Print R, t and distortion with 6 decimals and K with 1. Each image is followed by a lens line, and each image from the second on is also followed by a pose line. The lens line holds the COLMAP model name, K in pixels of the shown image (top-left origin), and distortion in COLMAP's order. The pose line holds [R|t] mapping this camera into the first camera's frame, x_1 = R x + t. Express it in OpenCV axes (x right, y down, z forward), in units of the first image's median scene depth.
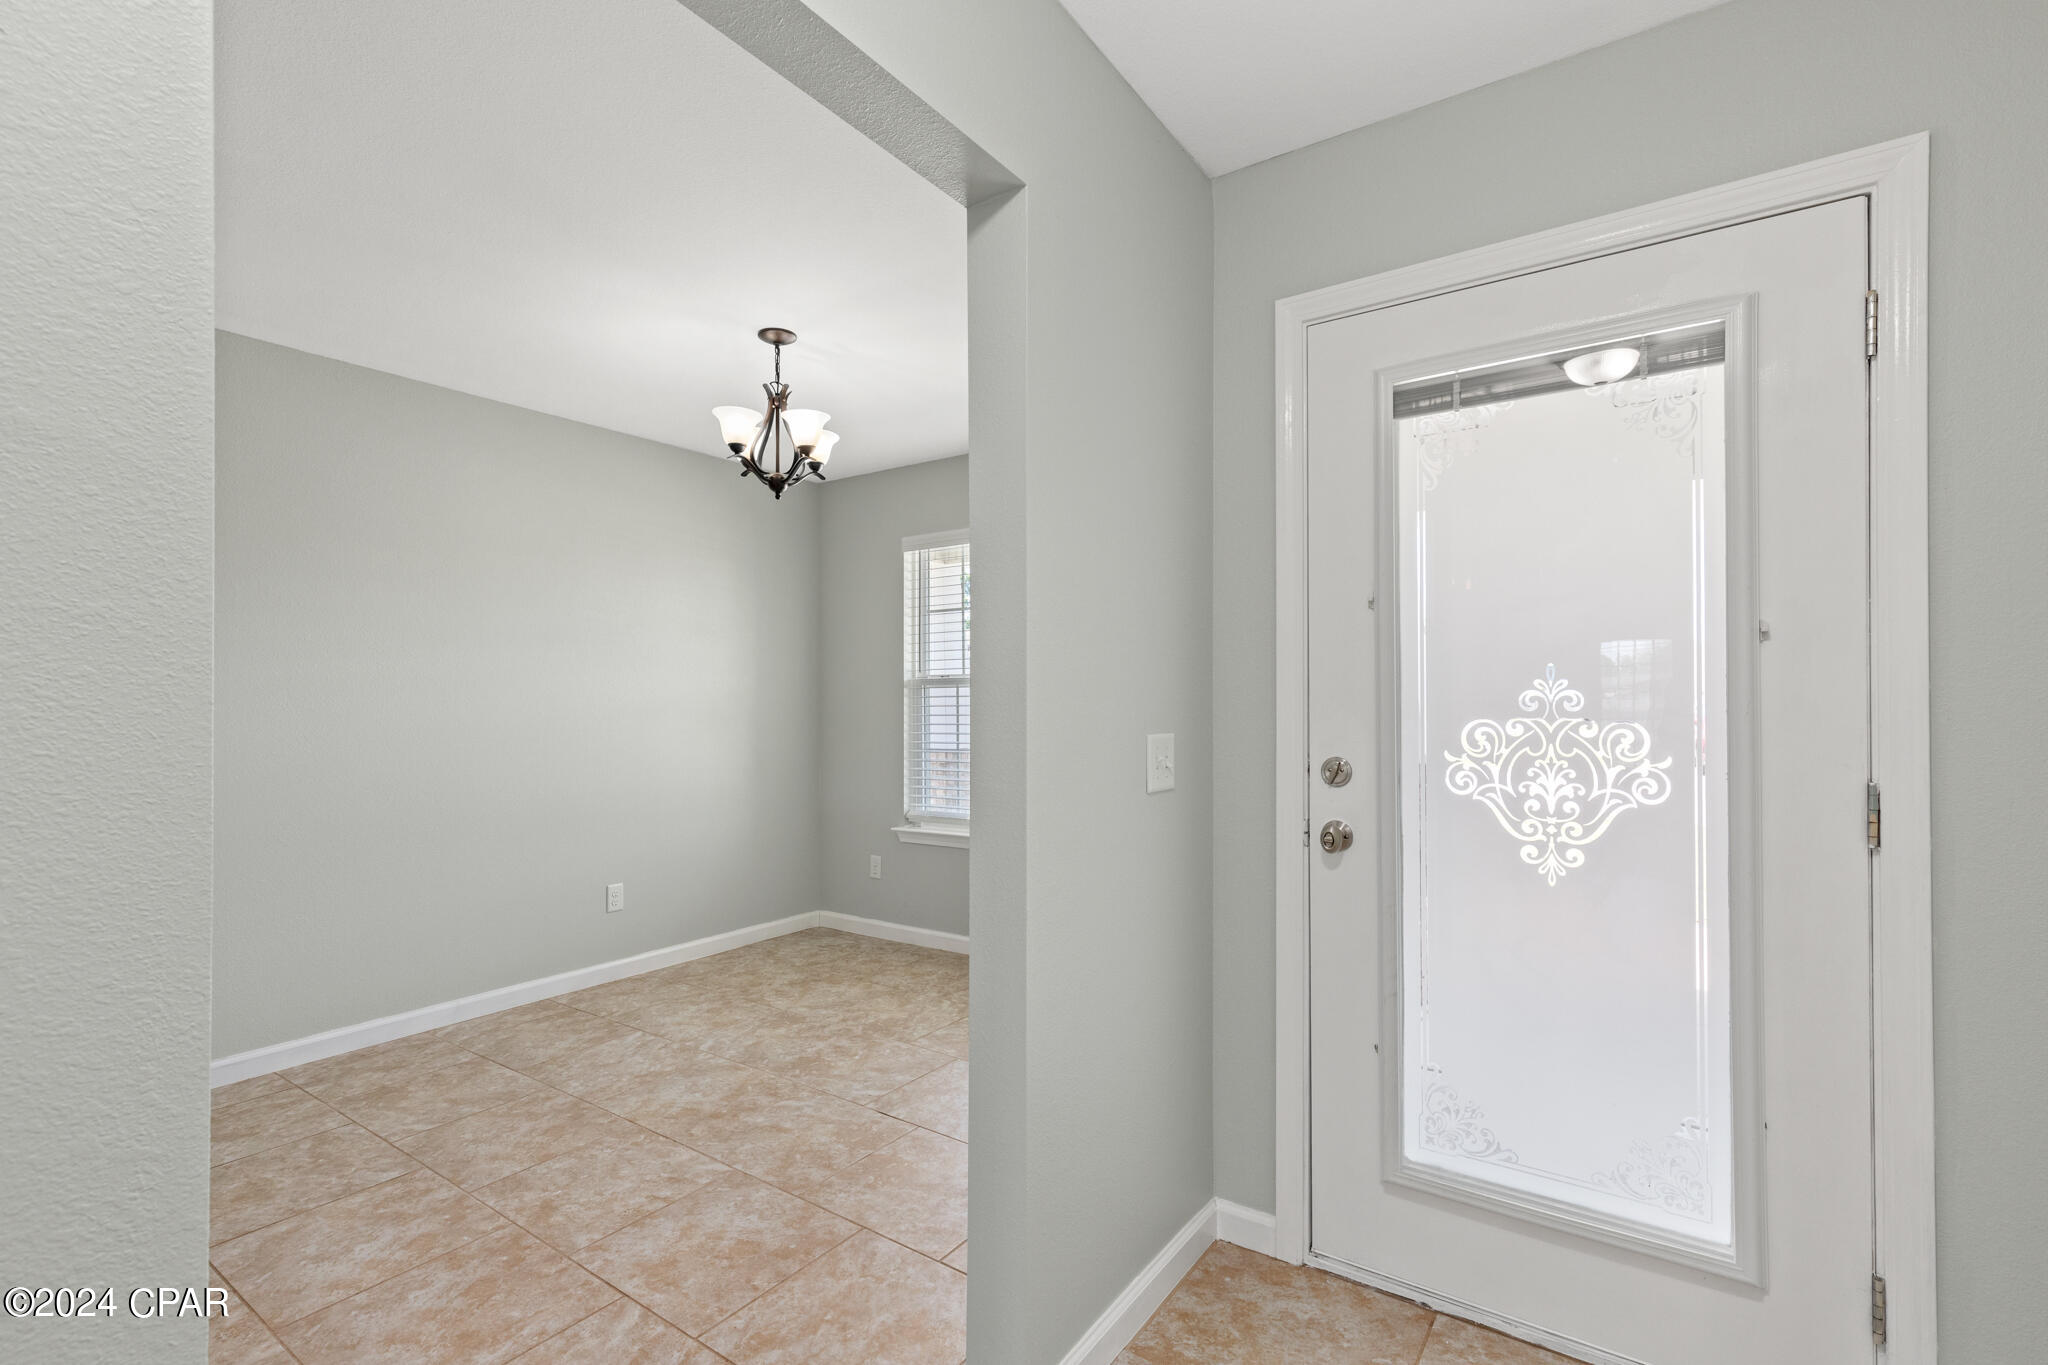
lens RADIAL K [[934.4, 0, 1024.0], [0, 934.4, 682.5], [0, 0, 1]] dist [-0.000181, 0.000167]
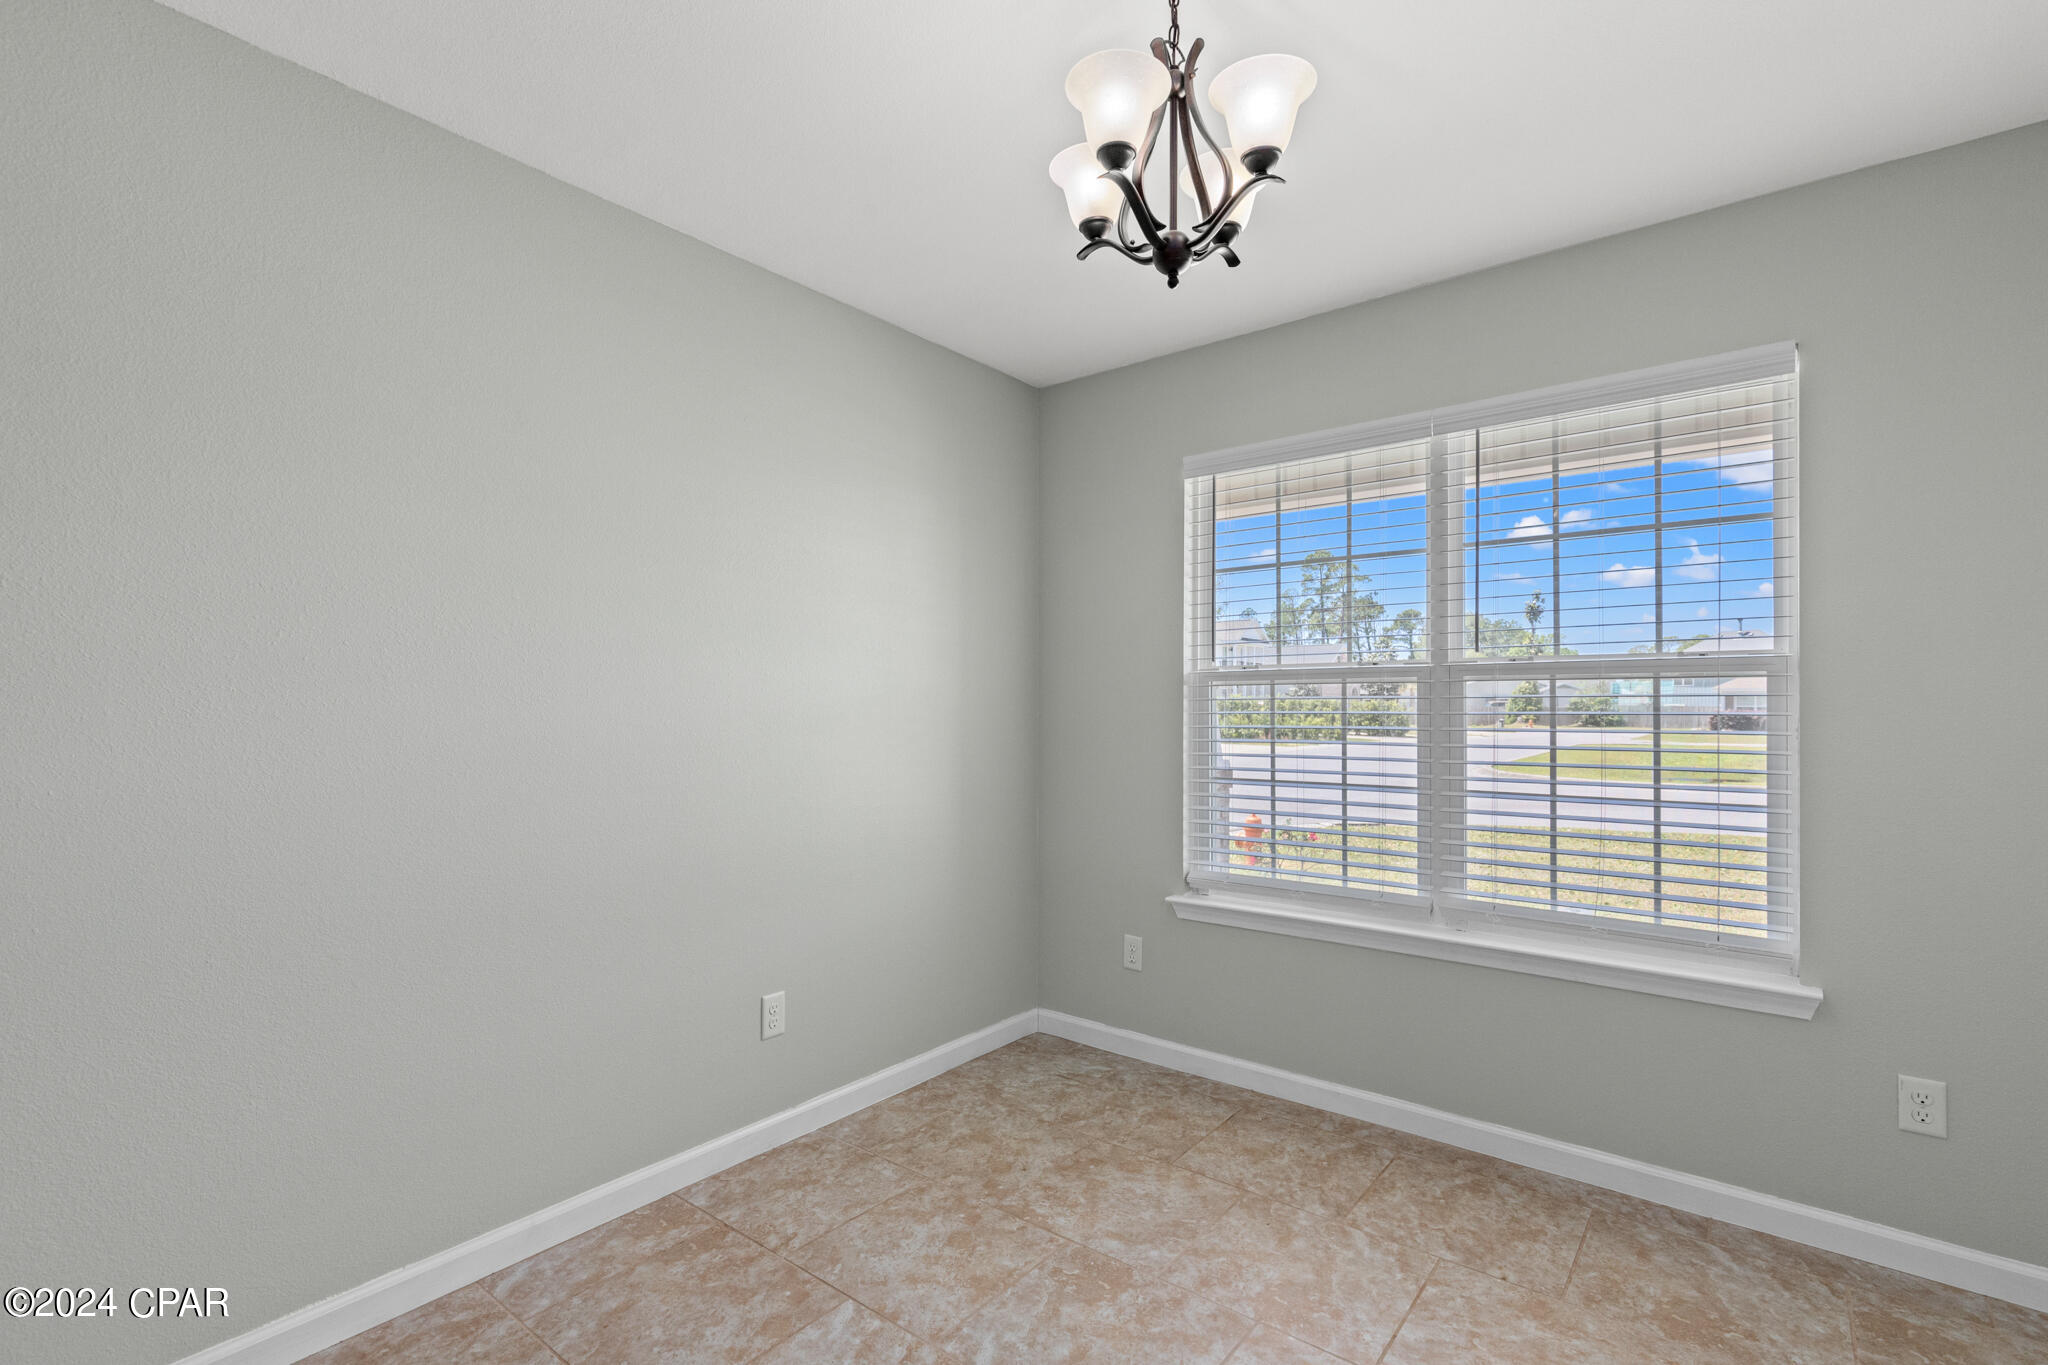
lens RADIAL K [[928.4, 0, 1007.6], [0, 928.4, 691.8], [0, 0, 1]] dist [0.011360, -0.000783]
pose [[0.997553, 0.003619, -0.069819, -0.236489], [-0.003082, 0.999965, 0.007793, 0.006760], [0.069845, -0.007559, 0.997529, 0.386421]]
